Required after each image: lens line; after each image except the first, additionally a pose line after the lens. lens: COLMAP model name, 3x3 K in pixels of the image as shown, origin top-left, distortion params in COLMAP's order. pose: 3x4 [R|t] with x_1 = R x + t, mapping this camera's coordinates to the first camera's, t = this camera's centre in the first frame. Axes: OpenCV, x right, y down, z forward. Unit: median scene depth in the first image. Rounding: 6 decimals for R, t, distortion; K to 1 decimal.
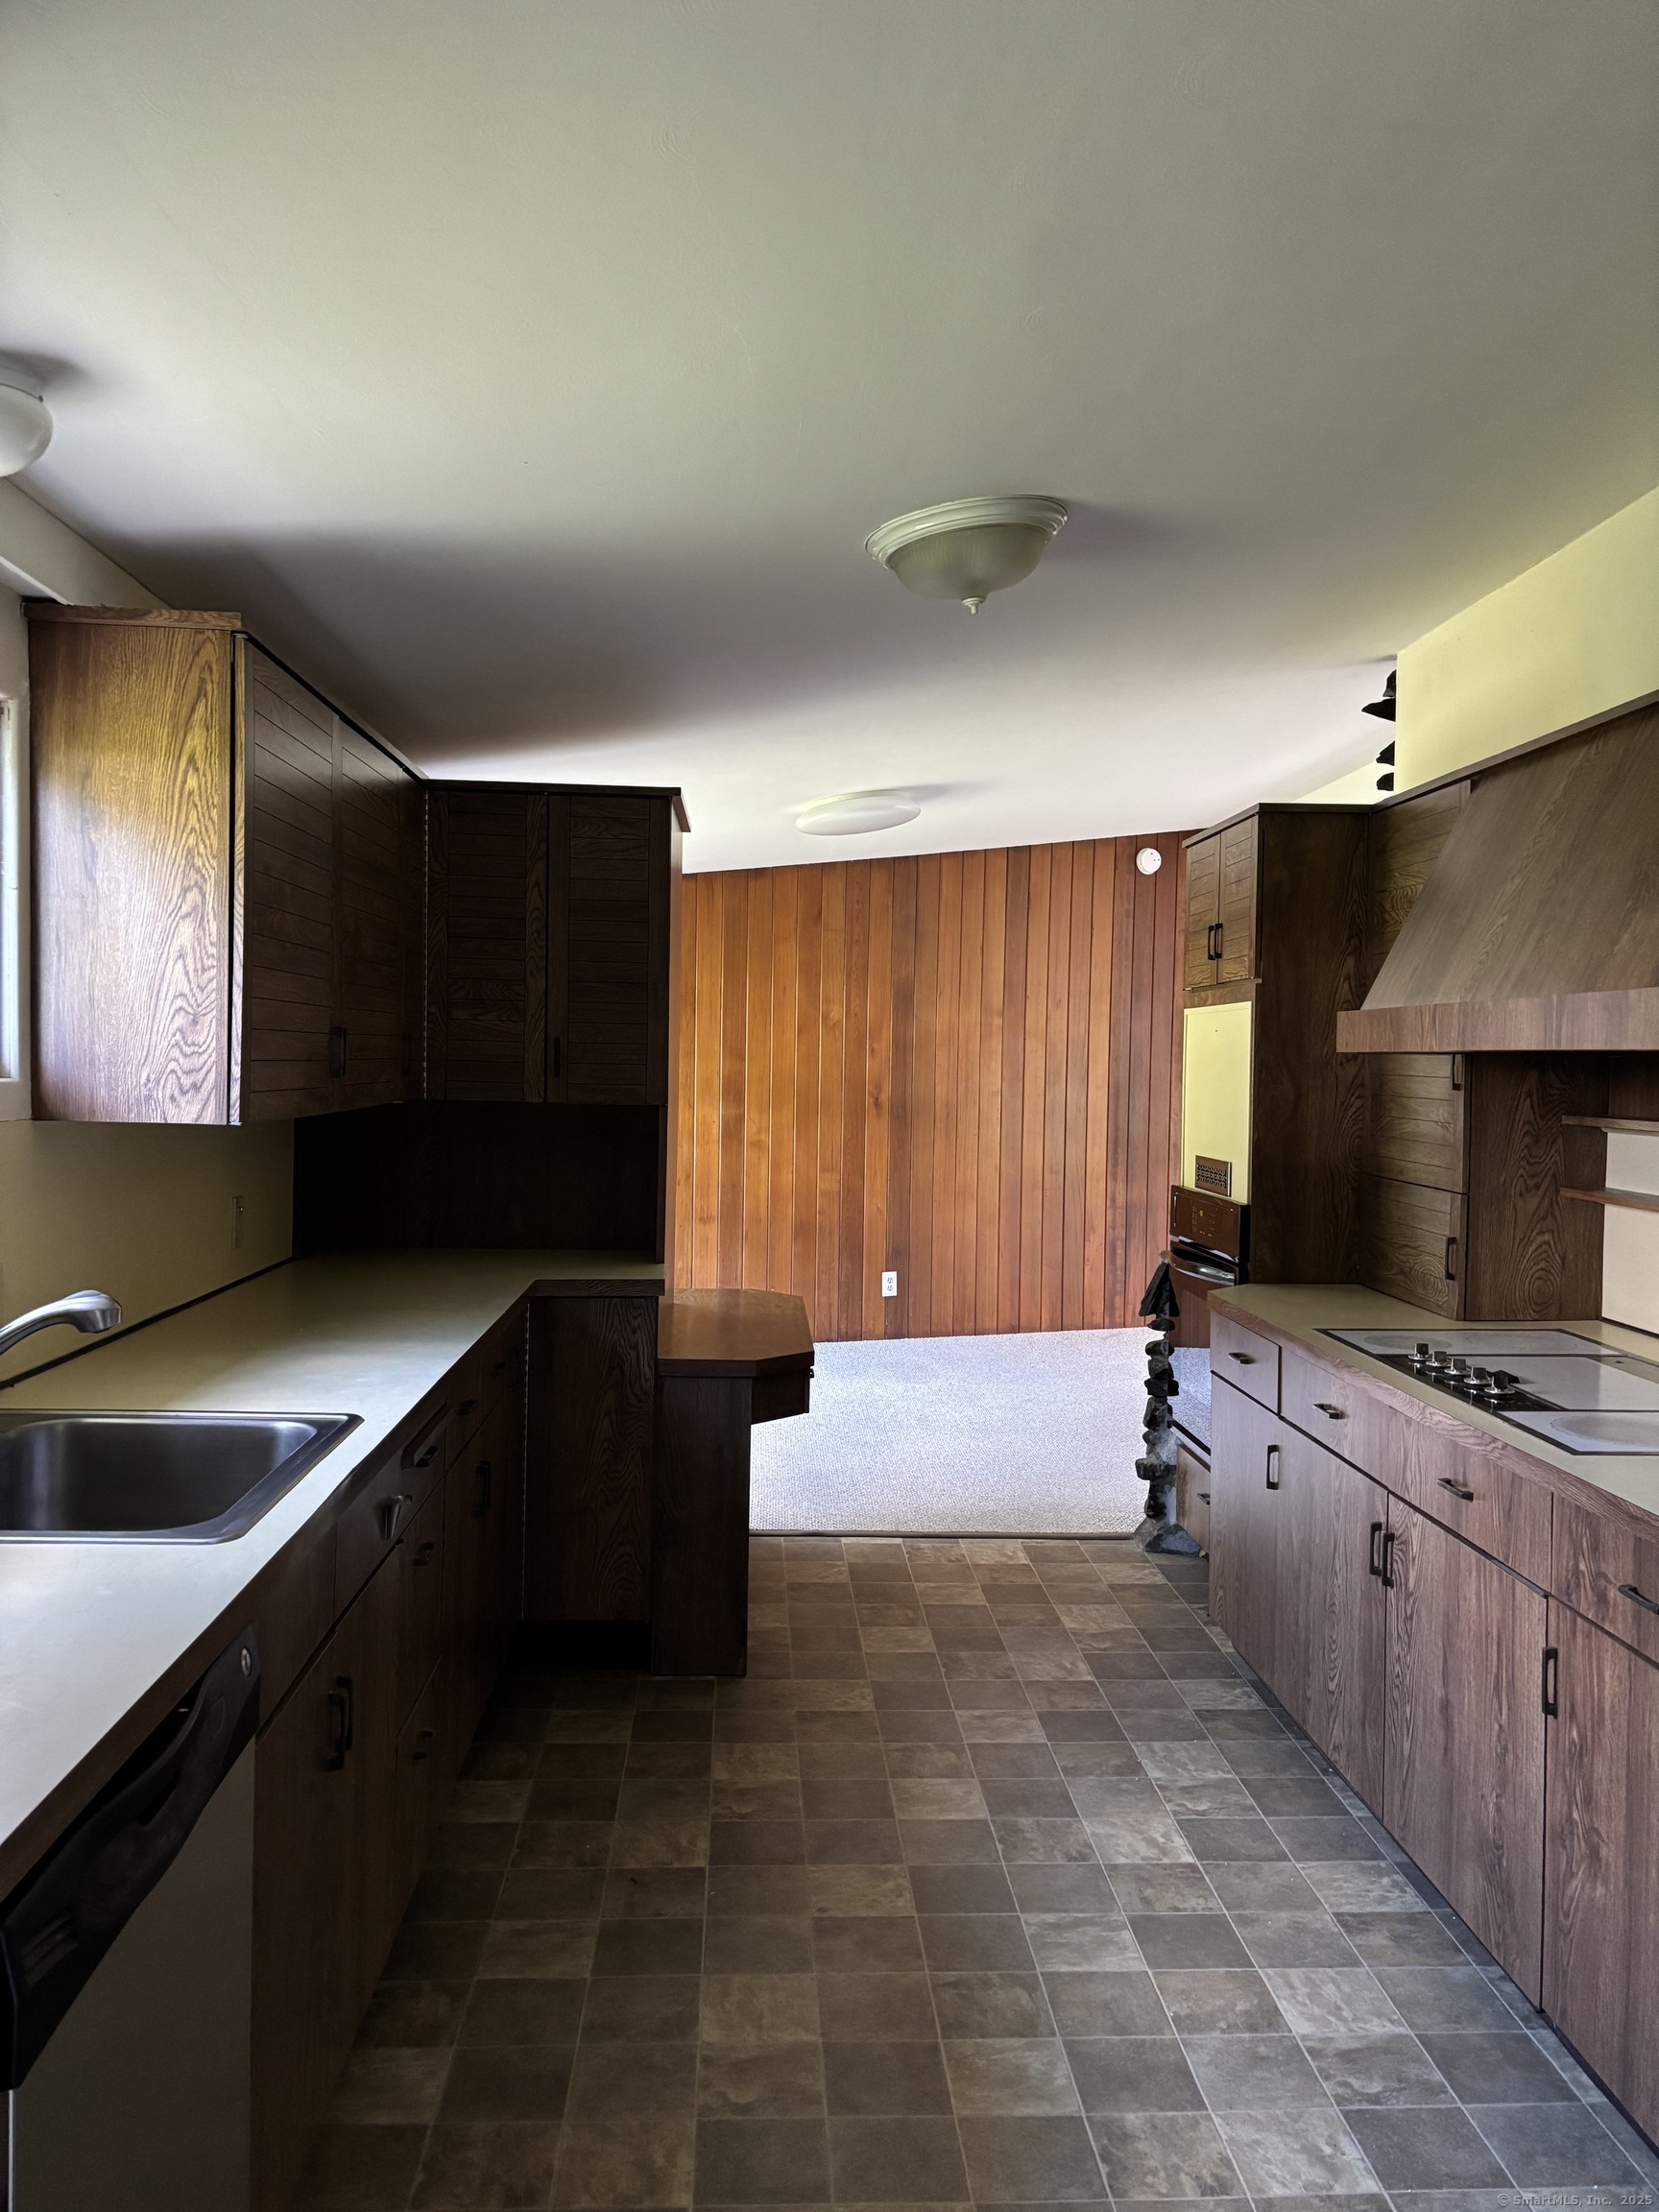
lens RADIAL K [[1677.5, 0, 829.5], [0, 1677.5, 1106.0], [0, 0, 1]] dist [0.038690, -0.032647]
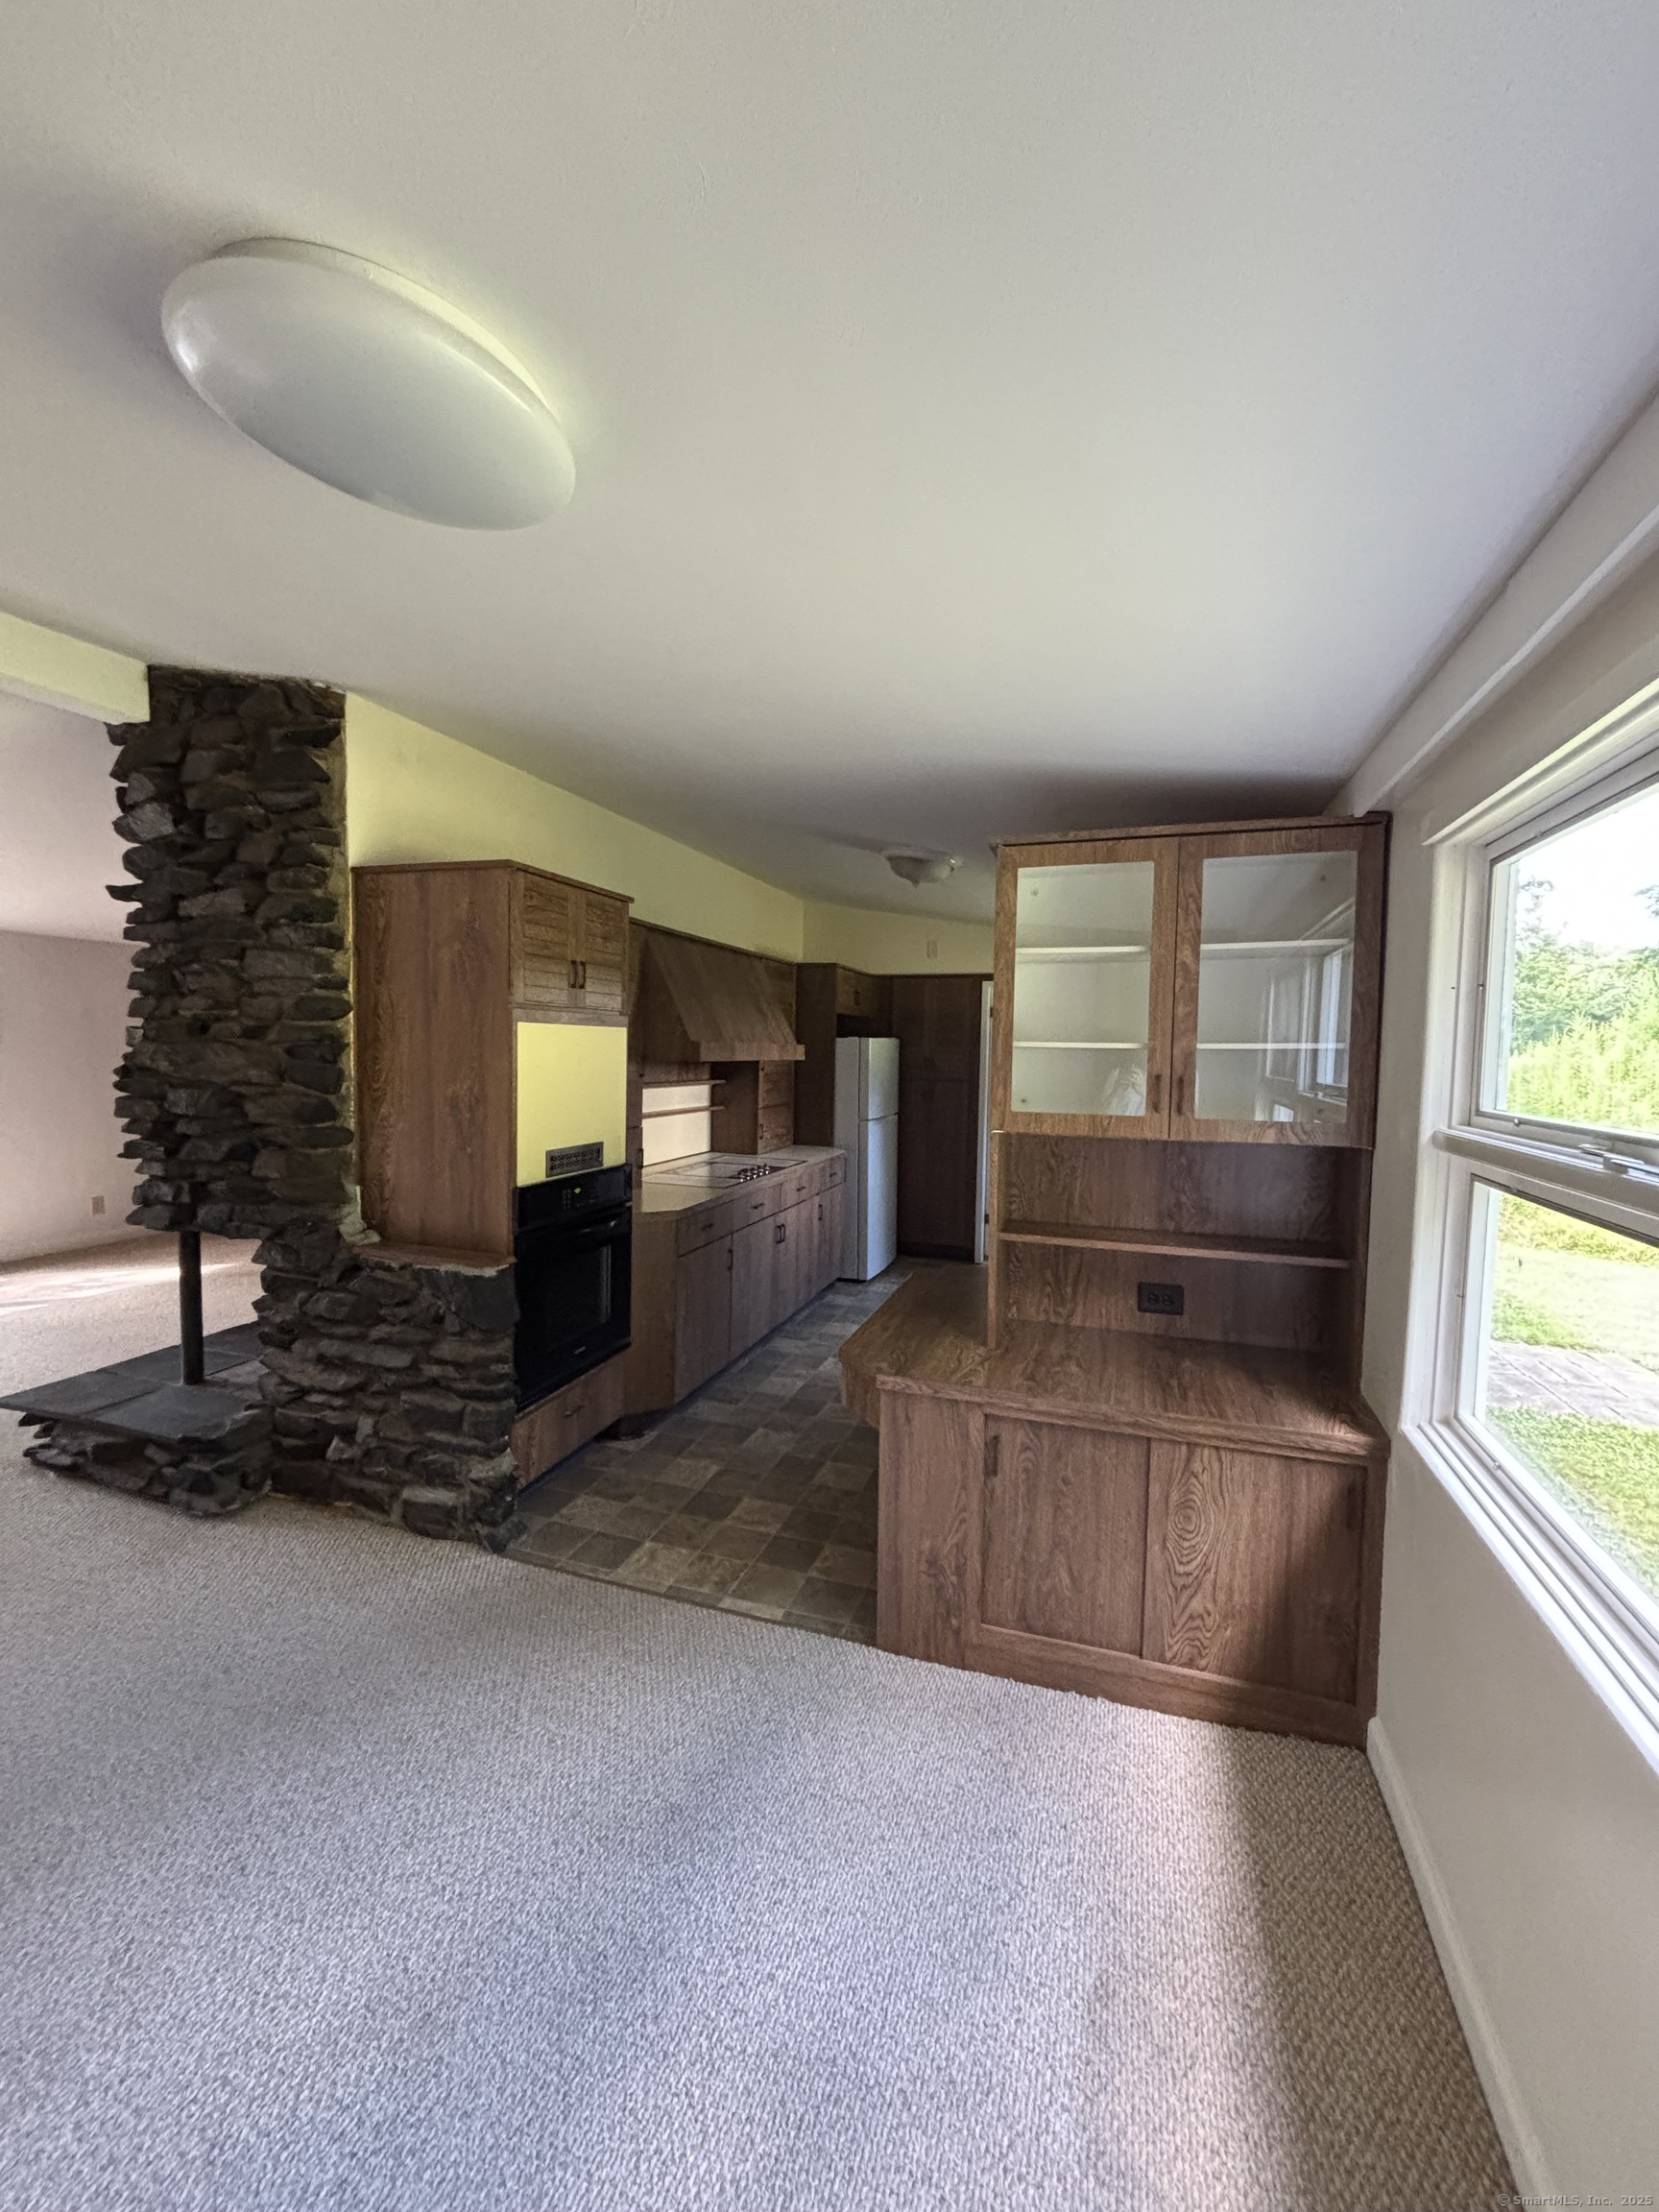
lens RADIAL K [[885.0, 0, 829.5], [0, 885.0, 1106.0], [0, 0, 1]] dist [-0.000147, 0.005901]
pose [[-0.929494, -0.052424, 0.365094, -0.204929], [-0.018698, 0.995272, 0.095307, -0.069262], [-0.368364, 0.081761, -0.926079, 1.635769]]
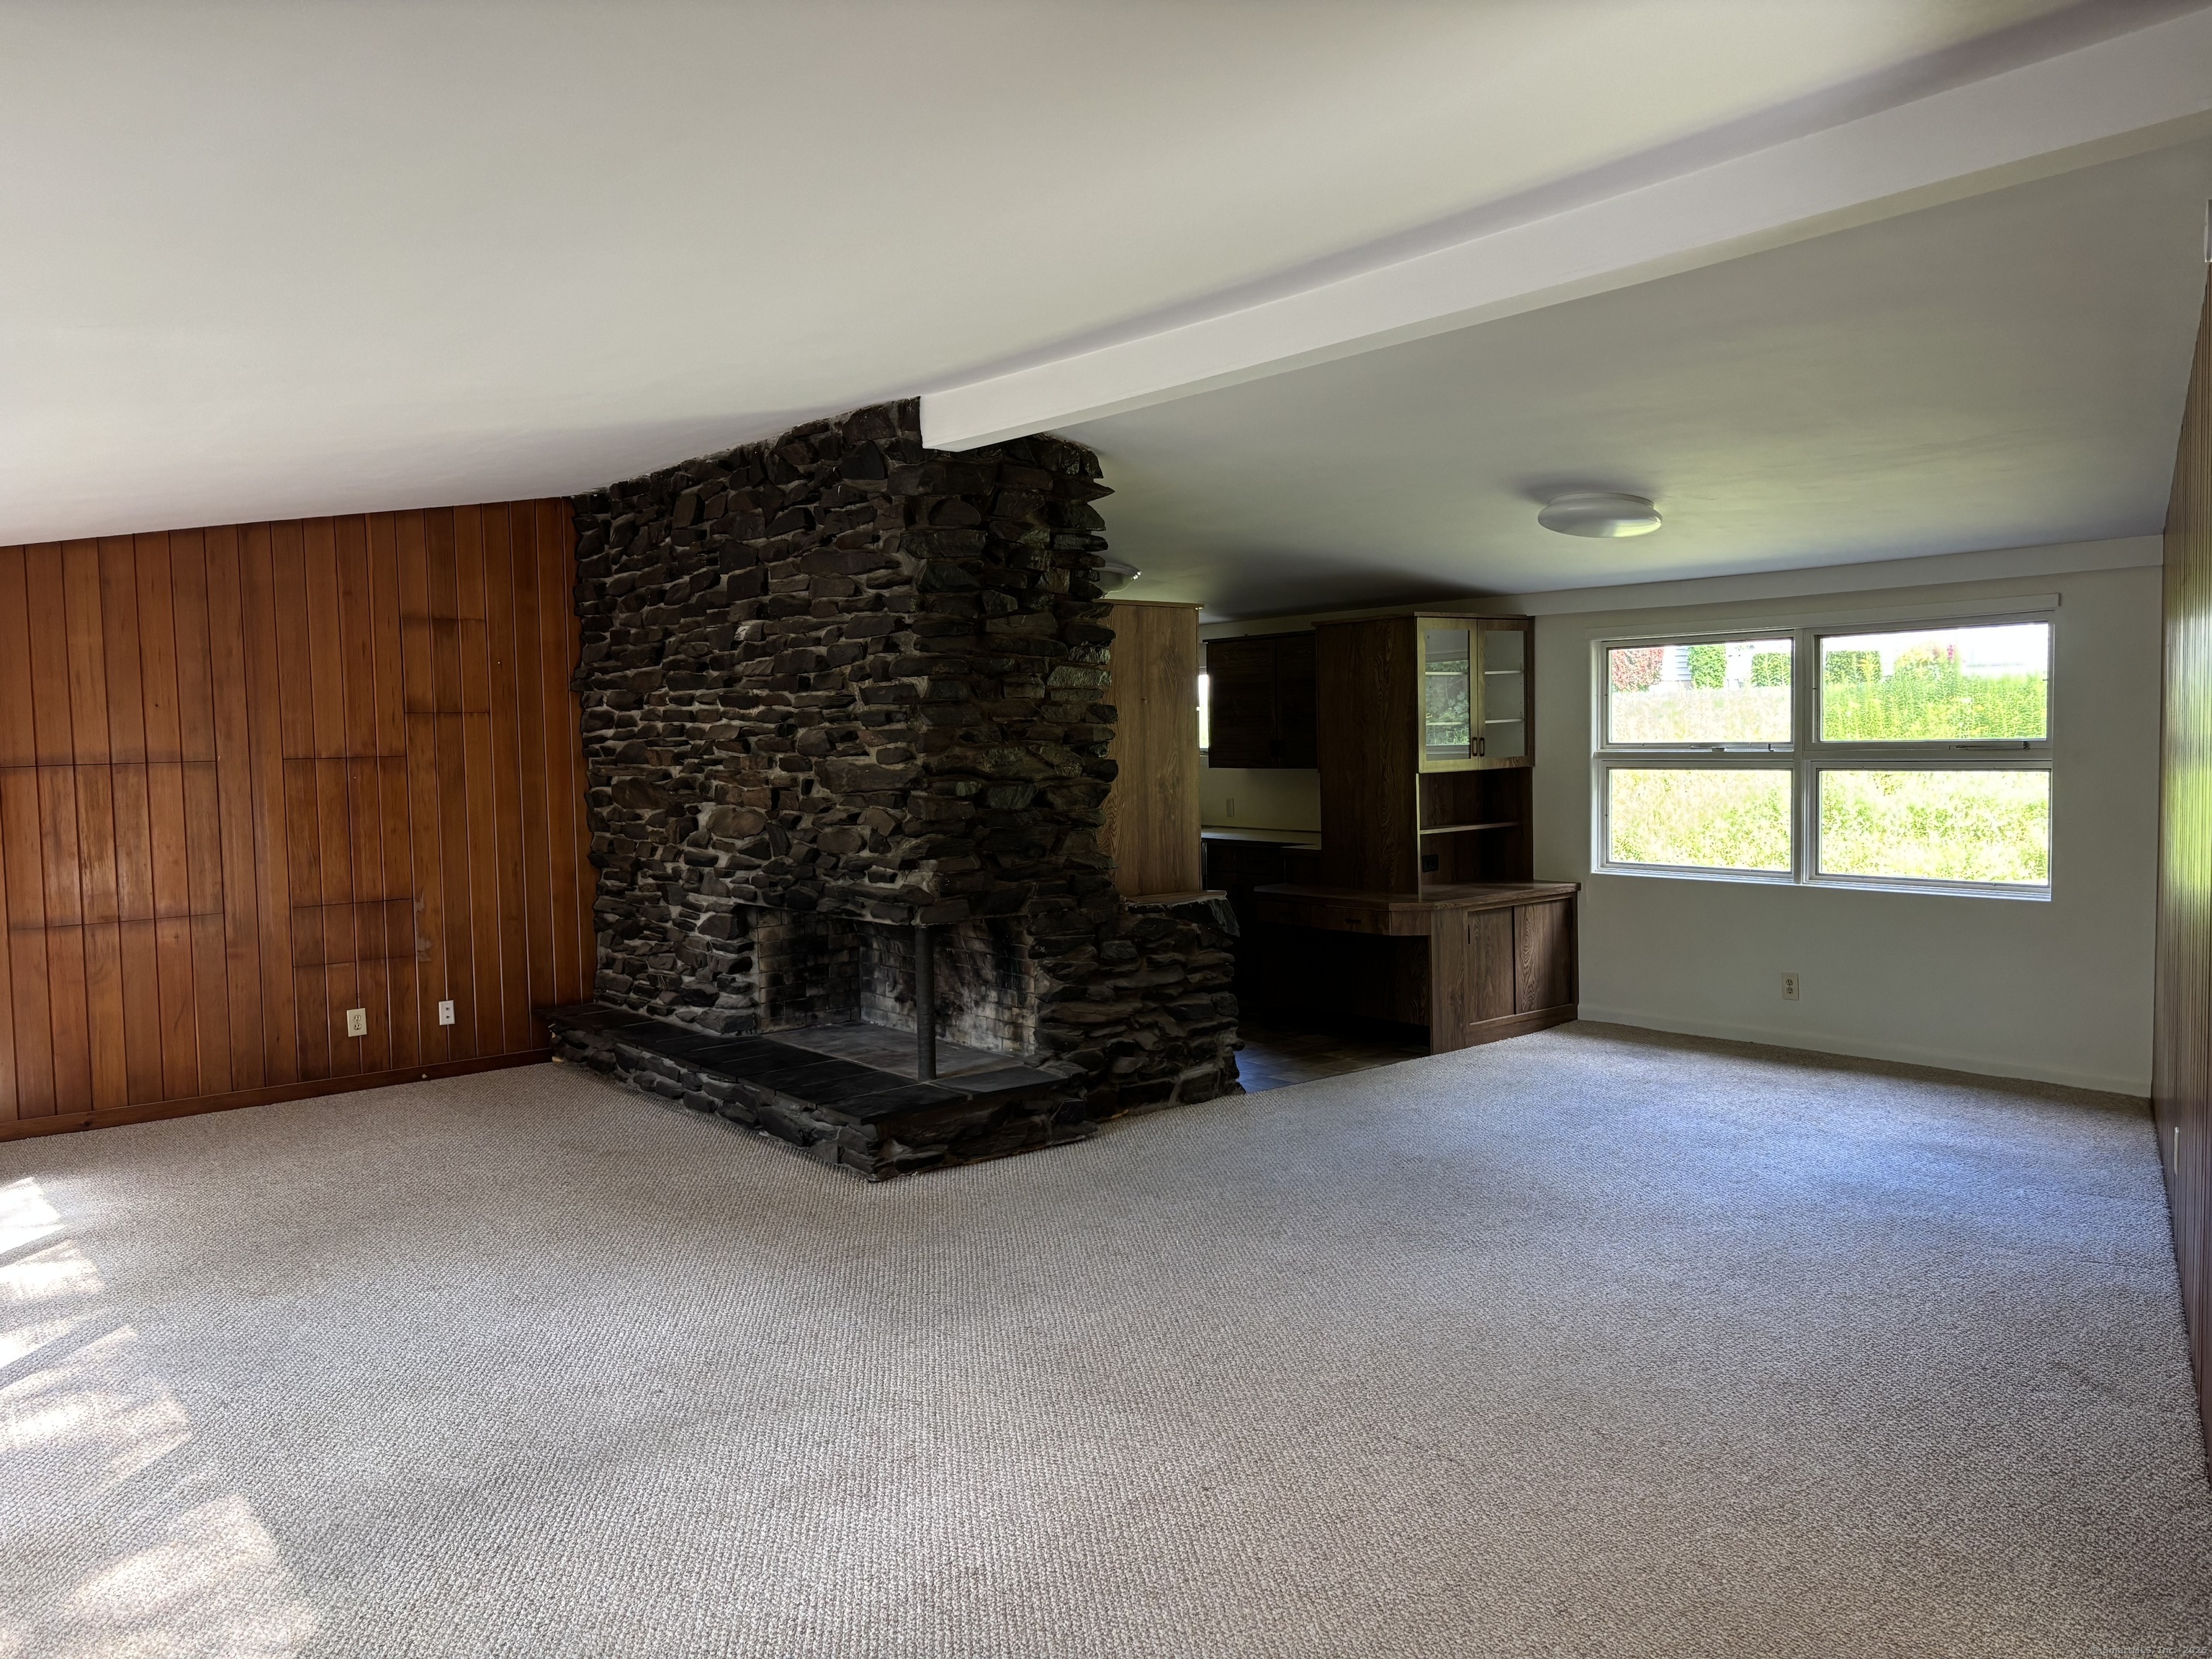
lens RADIAL K [[1652.1, 0, 1106.0], [0, 1652.1, 829.5], [0, 0, 1]] dist [0.106124, -0.115684]
pose [[-0.807763, 0.041582, -0.588039, 1.253925], [-0.002541, 0.997254, 0.074008, -0.077717], [0.589502, 0.061275, -0.805439, 2.385690]]
